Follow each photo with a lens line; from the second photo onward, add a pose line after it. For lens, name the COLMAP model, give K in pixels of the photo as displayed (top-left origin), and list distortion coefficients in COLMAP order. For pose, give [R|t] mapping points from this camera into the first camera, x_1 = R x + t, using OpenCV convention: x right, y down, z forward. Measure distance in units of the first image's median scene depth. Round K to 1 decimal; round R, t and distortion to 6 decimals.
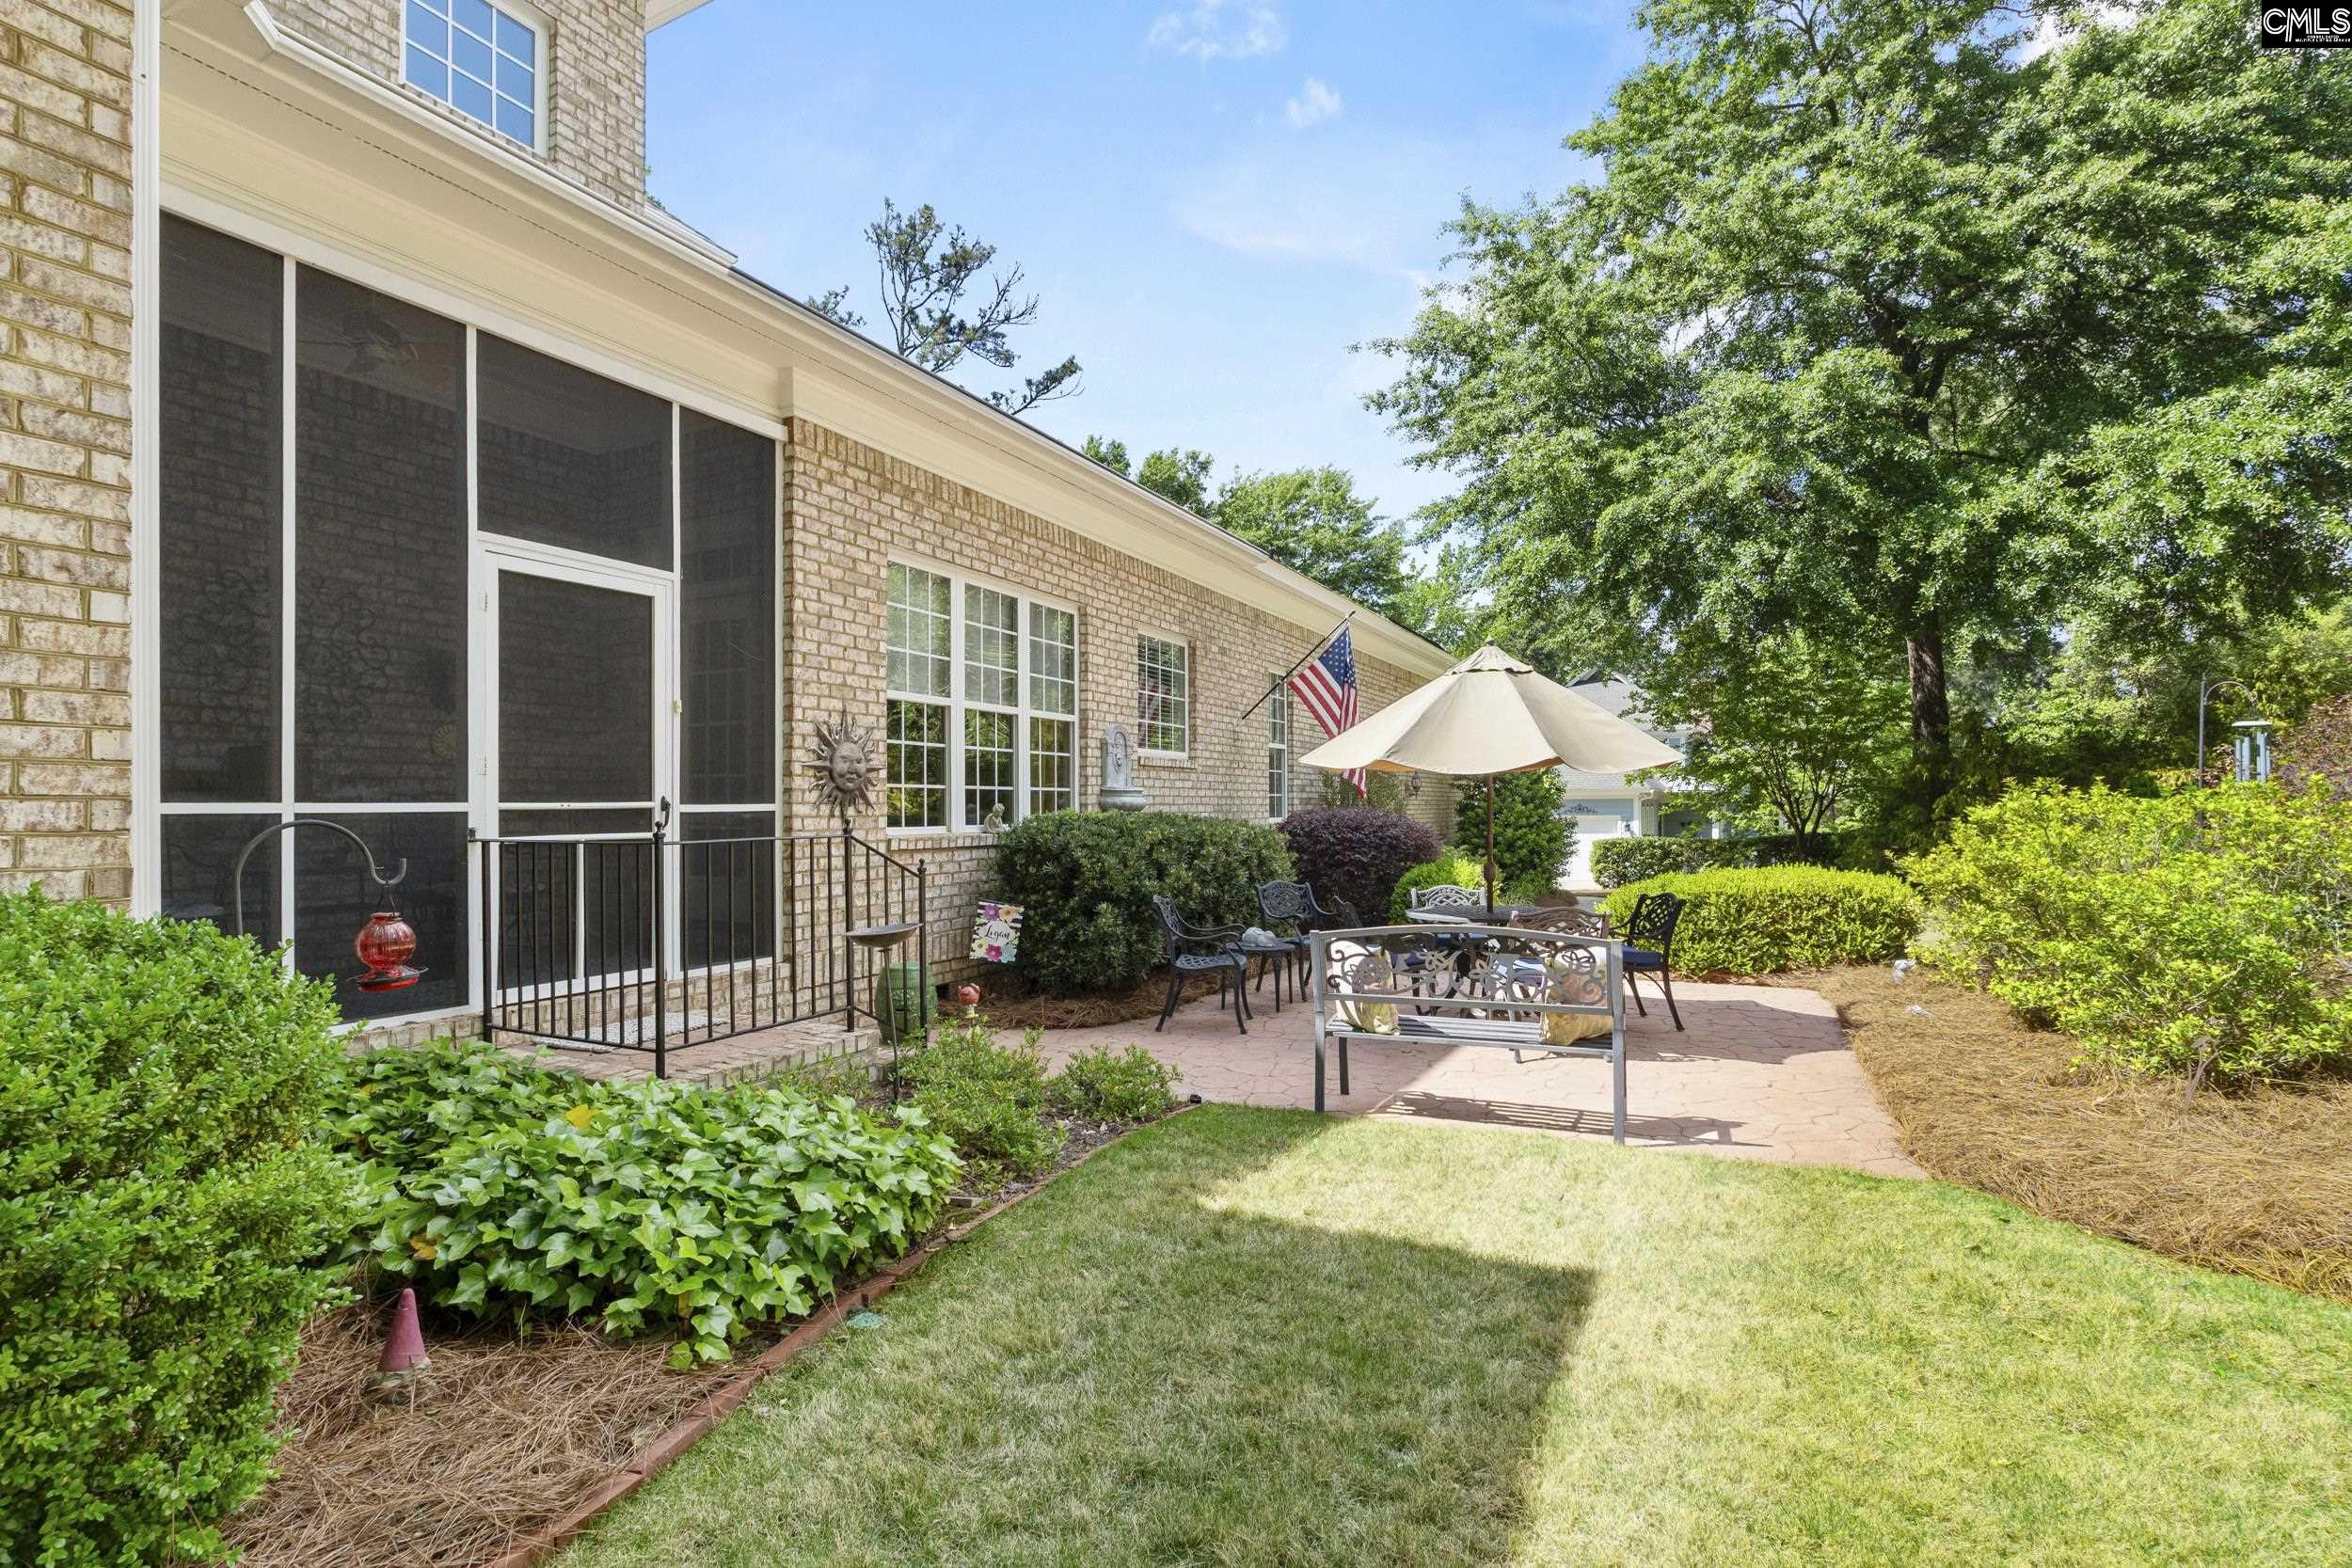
lens RADIAL K [[1078.3, 0, 1170.4], [0, 1078.3, 778.3], [0, 0, 1]] dist [-0.007391, 0.000381]
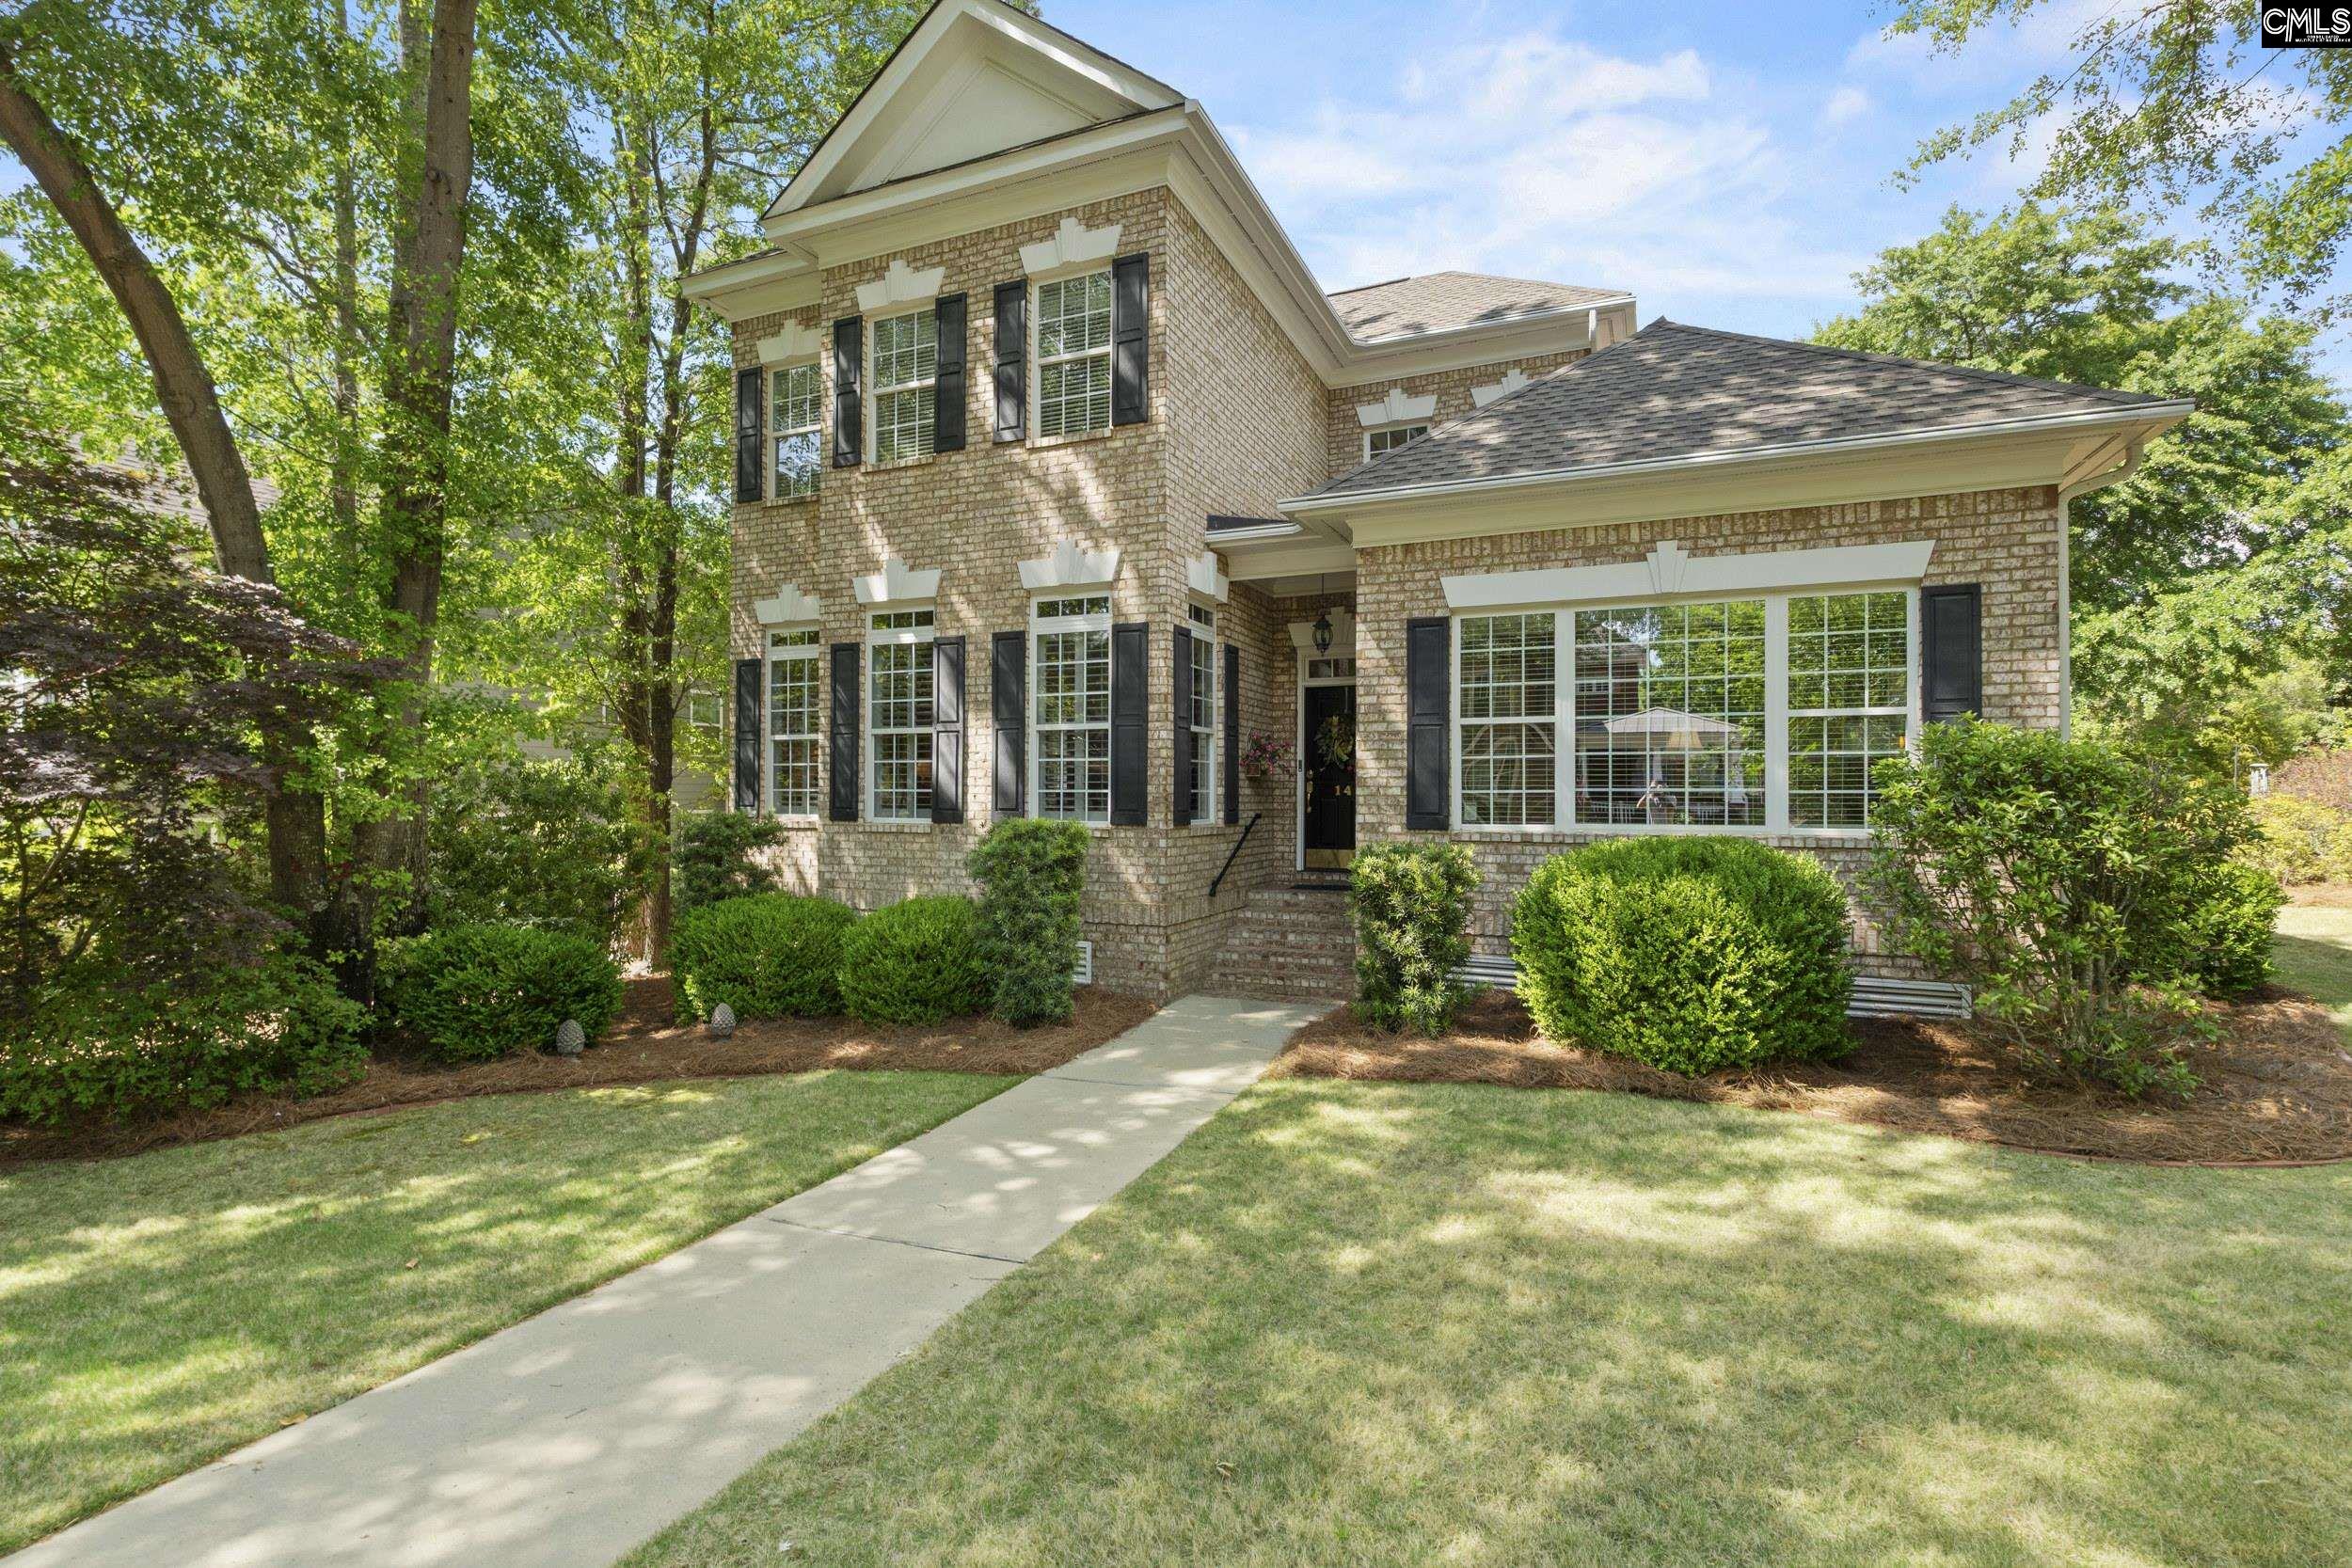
lens RADIAL K [[1078.3, 0, 1170.4], [0, 1078.3, 778.3], [0, 0, 1]] dist [-0.007391, 0.000381]
pose [[0.997624, 0.003296, 0.068814, -0.950387], [-0.004216, 0.999903, 0.013237, -0.023792], [-0.068764, -0.013496, 0.997542, -0.723059]]
